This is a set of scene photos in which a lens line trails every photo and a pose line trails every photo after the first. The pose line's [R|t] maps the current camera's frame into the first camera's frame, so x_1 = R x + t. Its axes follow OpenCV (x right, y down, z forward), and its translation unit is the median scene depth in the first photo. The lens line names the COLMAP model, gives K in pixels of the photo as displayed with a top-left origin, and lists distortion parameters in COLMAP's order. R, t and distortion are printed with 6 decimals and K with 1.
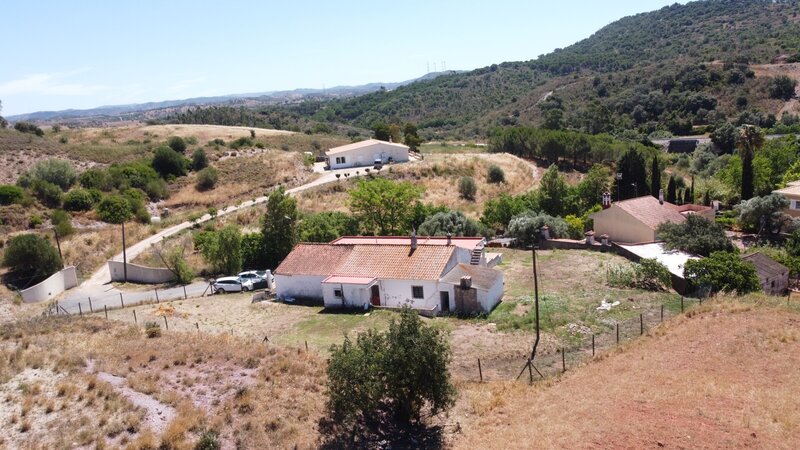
lens RADIAL K [[606.8, 0, 399.5], [0, 606.8, 224.8], [0, 0, 1]] dist [-0.000920, -0.000335]
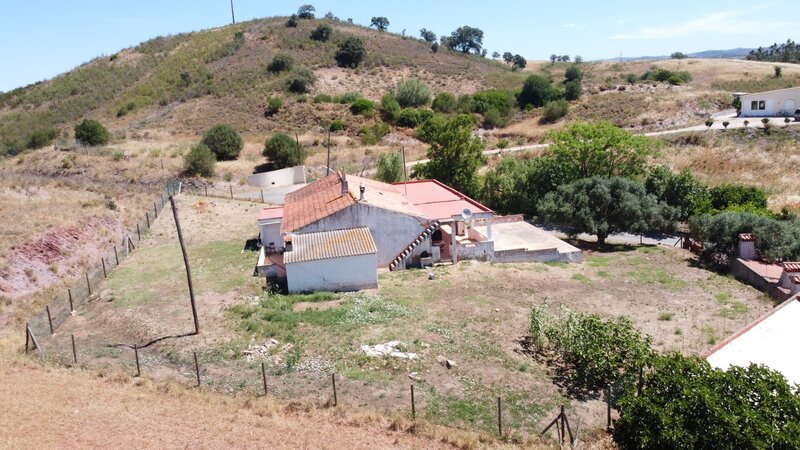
lens RADIAL K [[606.8, 0, 397.9], [0, 606.8, 225.5], [0, 0, 1]] dist [-0.000920, -0.000335]
pose [[0.546797, 0.233656, -0.804001, 0.546821], [-0.155481, 0.971905, 0.176710, -0.056833], [0.822702, 0.028382, 0.567764, 0.487020]]
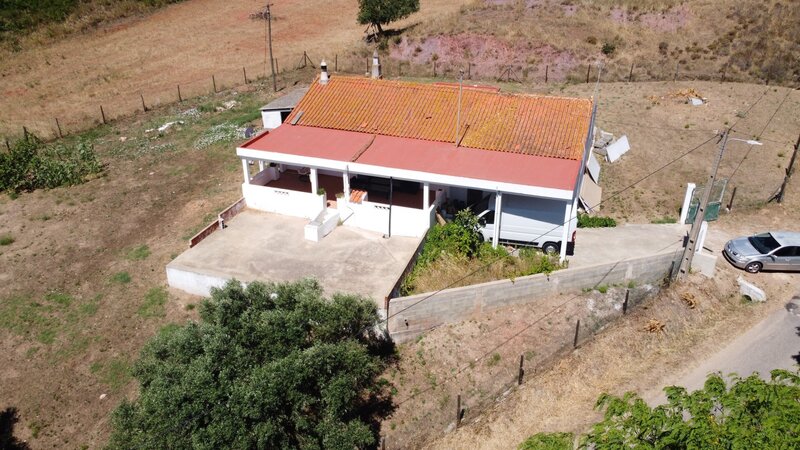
lens RADIAL K [[606.8, 0, 404.4], [0, 606.8, 208.5], [0, 0, 1]] dist [-0.000920, -0.000335]
pose [[-0.990681, 0.136203, -0.000412, 0.009413], [0.104721, 0.763625, 0.637111, -0.215011], [0.087091, 0.631131, -0.770772, 1.271324]]
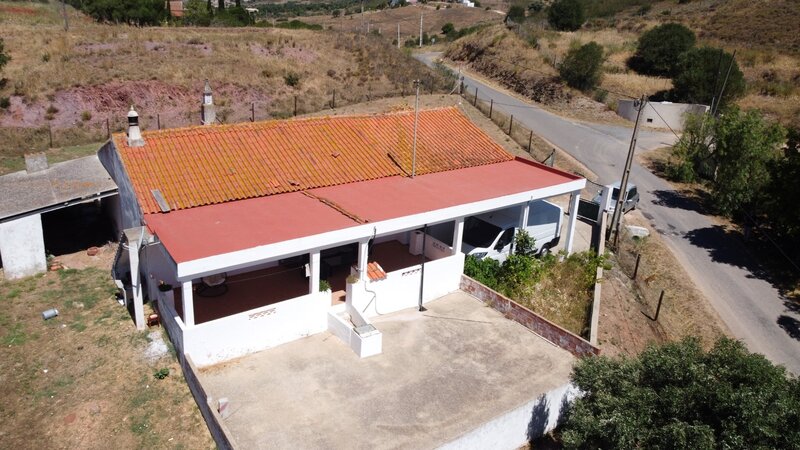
lens RADIAL K [[606.8, 0, 405.3], [0, 606.8, 196.4], [0, 0, 1]] dist [-0.000920, -0.000335]
pose [[-0.530799, 0.355704, -0.769238, 0.247054], [-0.165592, 0.846635, 0.505756, -0.132269], [0.831163, 0.395834, -0.390491, 1.043515]]
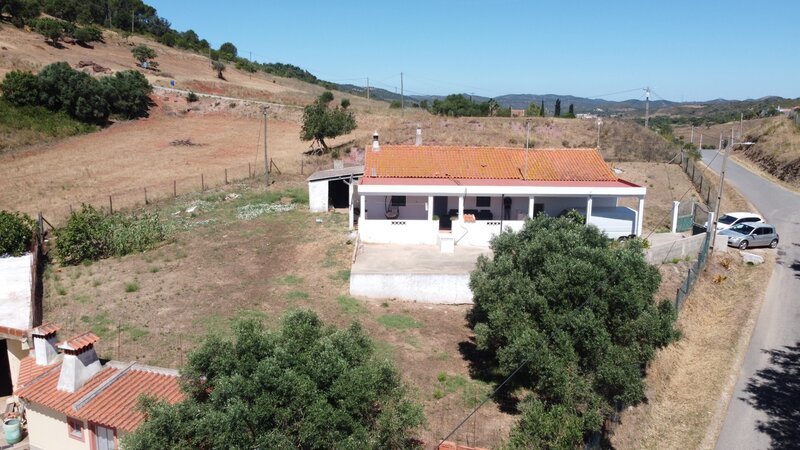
lens RADIAL K [[606.8, 0, 403.0], [0, 606.8, 202.7], [0, 0, 1]] dist [-0.000920, -0.000335]
pose [[-0.902454, 0.170516, -0.395602, 0.290348], [-0.003914, 0.915043, 0.403338, -0.166233], [0.430768, 0.365543, -0.825116, 1.321161]]
